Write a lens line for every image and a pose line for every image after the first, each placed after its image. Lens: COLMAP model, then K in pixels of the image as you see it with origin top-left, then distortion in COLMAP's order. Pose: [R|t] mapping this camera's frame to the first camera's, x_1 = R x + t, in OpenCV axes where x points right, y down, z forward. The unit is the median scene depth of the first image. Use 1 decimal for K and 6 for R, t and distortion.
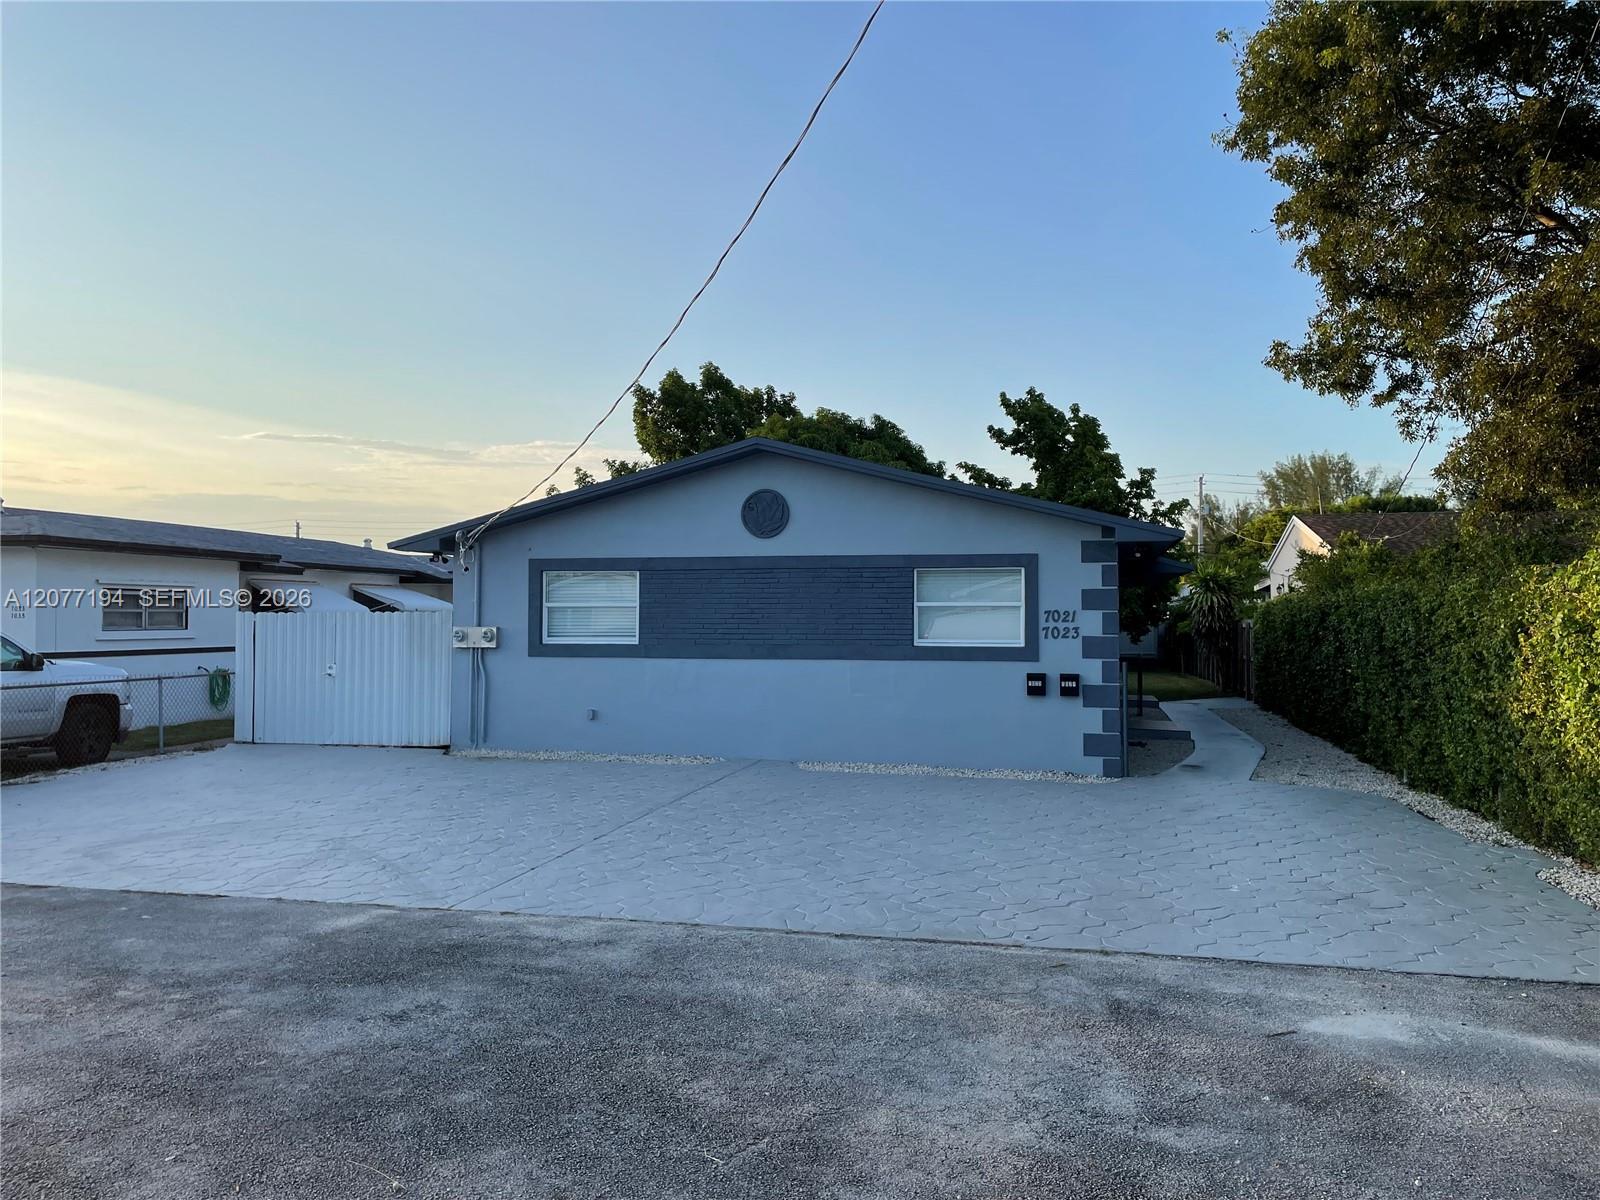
lens RADIAL K [[1202.6, 0, 791.5], [0, 1202.6, 596.5], [0, 0, 1]] dist [0.034203, -0.000702]
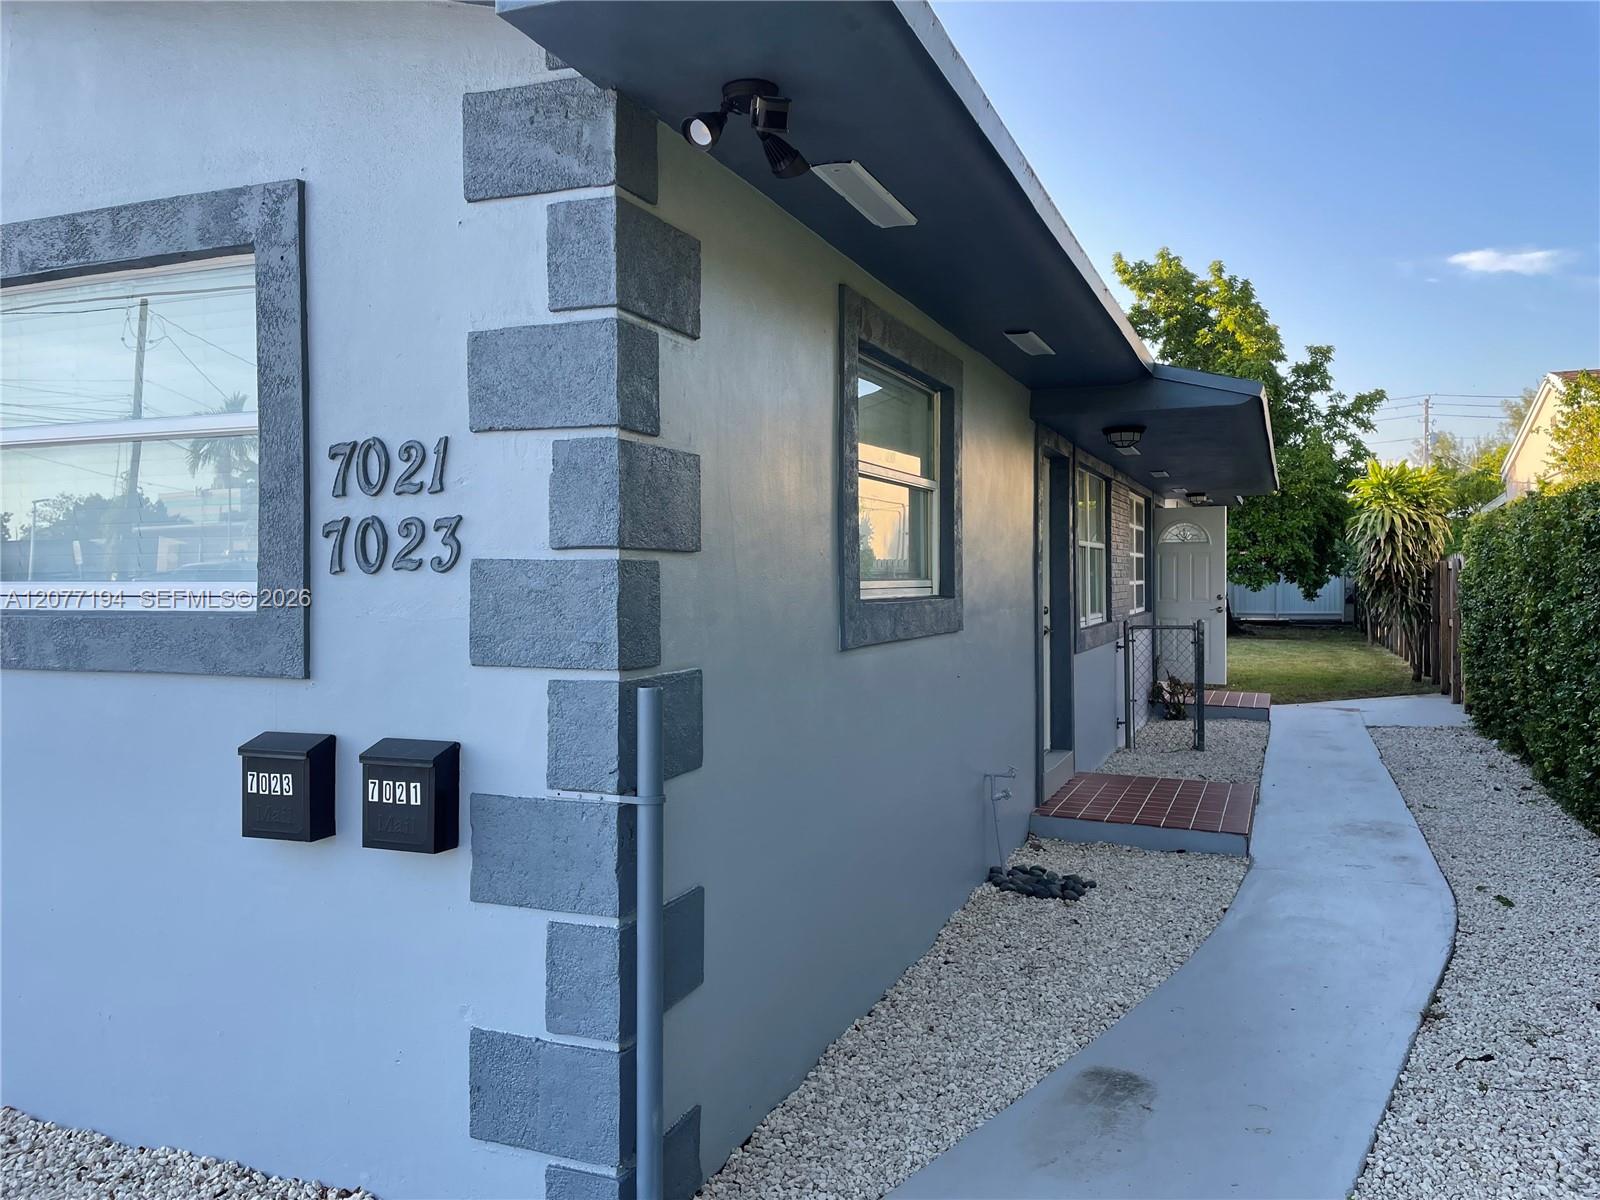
lens RADIAL K [[1202.6, 0, 810.9], [0, 1202.6, 595.0], [0, 0, 1]] dist [0.034203, -0.000702]
pose [[0.989070, 0.001395, -0.147439, 0.107959], [0.004059, 0.999319, 0.036681, 0.010312], [0.147389, -0.036879, 0.988391, 0.262828]]
